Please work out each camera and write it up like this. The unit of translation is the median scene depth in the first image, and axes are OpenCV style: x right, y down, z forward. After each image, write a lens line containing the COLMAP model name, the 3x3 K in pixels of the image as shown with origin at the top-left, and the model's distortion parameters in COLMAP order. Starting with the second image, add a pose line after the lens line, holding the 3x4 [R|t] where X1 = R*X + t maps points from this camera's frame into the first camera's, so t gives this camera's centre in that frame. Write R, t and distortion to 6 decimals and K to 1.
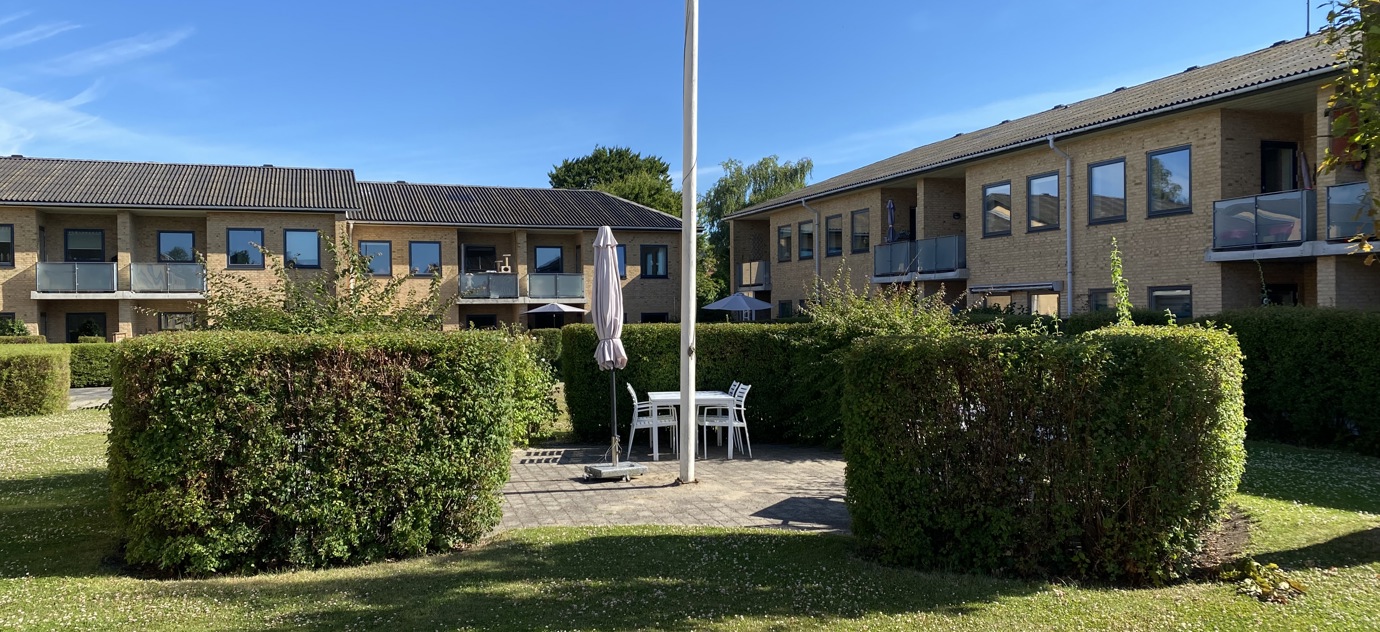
lens RADIAL K [[1078.3, 0, 672.8], [0, 1078.3, 358.6], [0, 0, 1]] dist [0.055912, -0.082395]
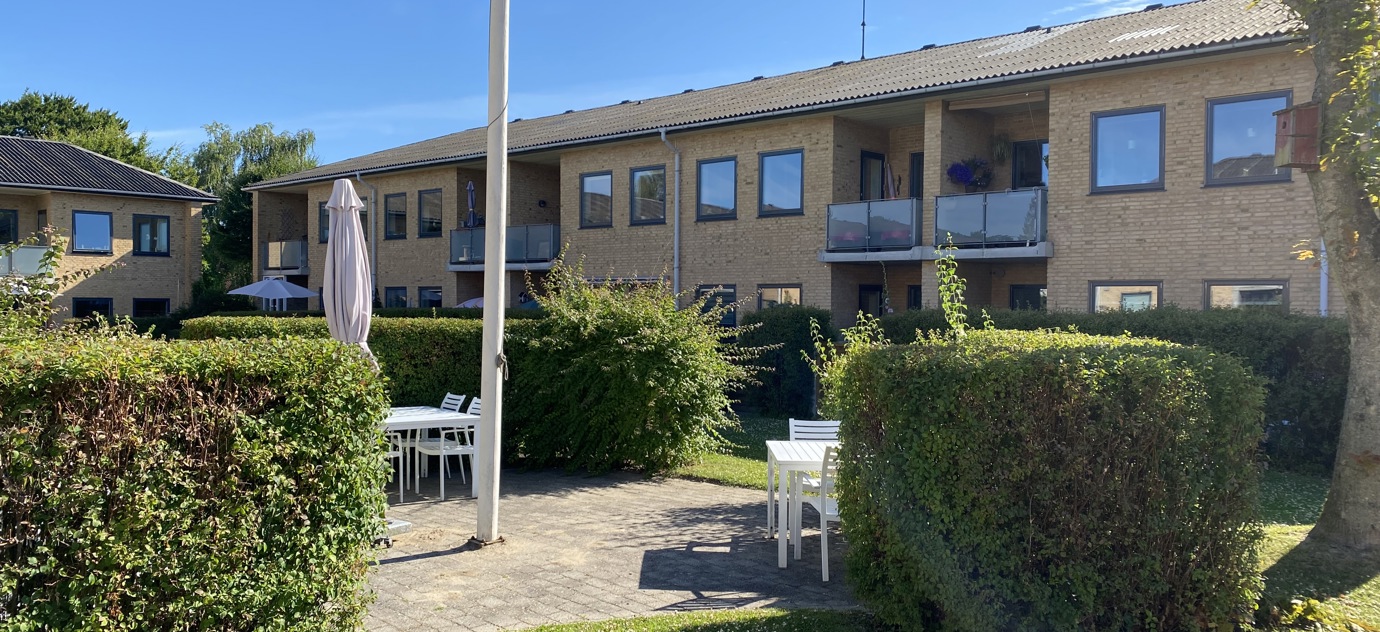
lens RADIAL K [[1078.3, 0, 687.2], [0, 1078.3, 325.3], [0, 0, 1]] dist [0.055912, -0.082395]
pose [[0.872055, 0.006771, 0.489361, -0.120686], [0.003274, 0.999801, -0.019667, -0.008502], [-0.489397, 0.018753, 0.871860, 0.158833]]
